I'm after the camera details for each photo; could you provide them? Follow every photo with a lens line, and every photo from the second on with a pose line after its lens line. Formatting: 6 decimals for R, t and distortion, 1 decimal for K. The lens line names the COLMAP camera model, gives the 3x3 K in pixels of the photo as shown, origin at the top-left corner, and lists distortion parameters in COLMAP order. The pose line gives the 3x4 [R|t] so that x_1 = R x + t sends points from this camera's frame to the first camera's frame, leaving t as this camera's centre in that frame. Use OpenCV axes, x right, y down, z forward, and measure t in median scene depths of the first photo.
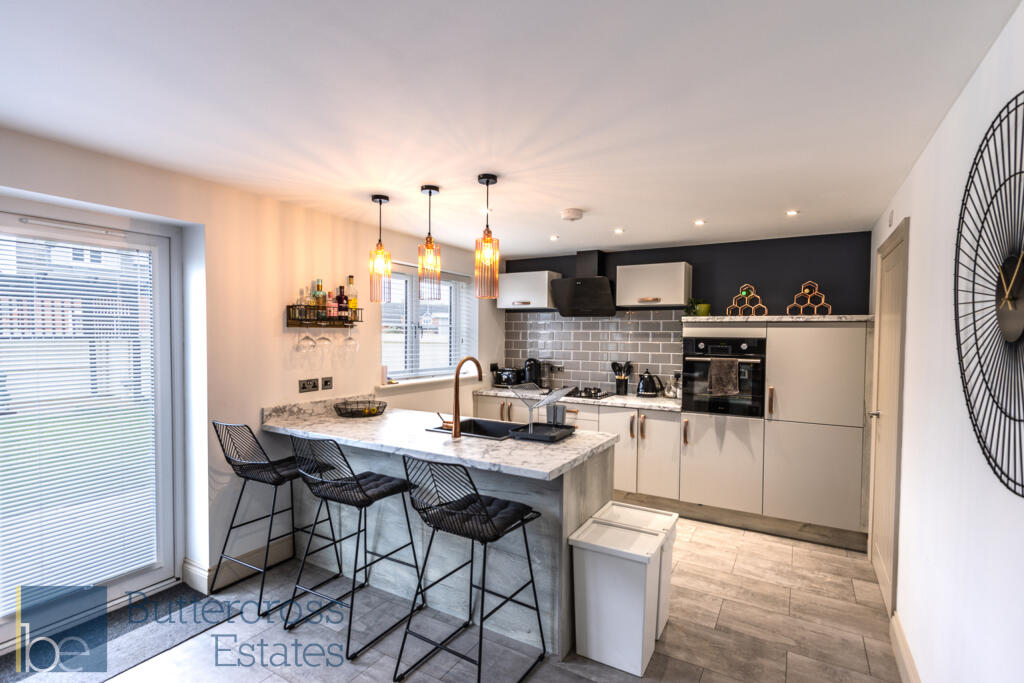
lens RADIAL K [[480.7, 0, 514.4], [0, 480.7, 343.1], [0, 0, 1]] dist [-0.001916, -0.000089]
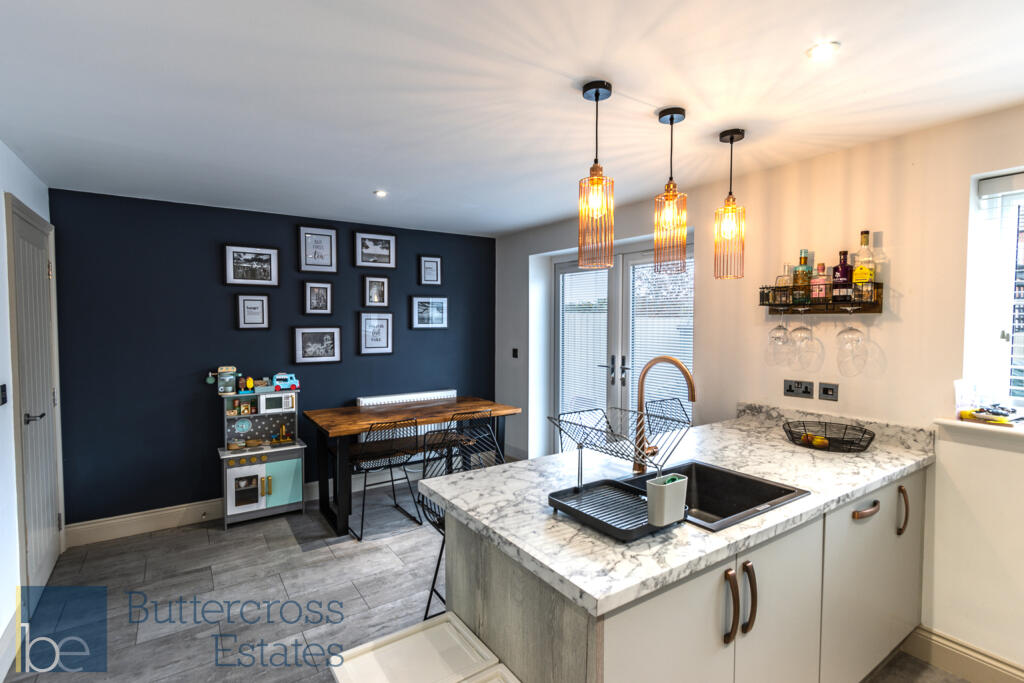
lens RADIAL K [[480.7, 0, 513.1], [0, 480.7, 341.1], [0, 0, 1]] dist [-0.001916, -0.000089]
pose [[-0.412887, 0.028753, -0.910328, 0.472363], [-0.021622, 0.998910, 0.041357, -0.011356], [0.910526, 0.036759, -0.411815, 0.911652]]
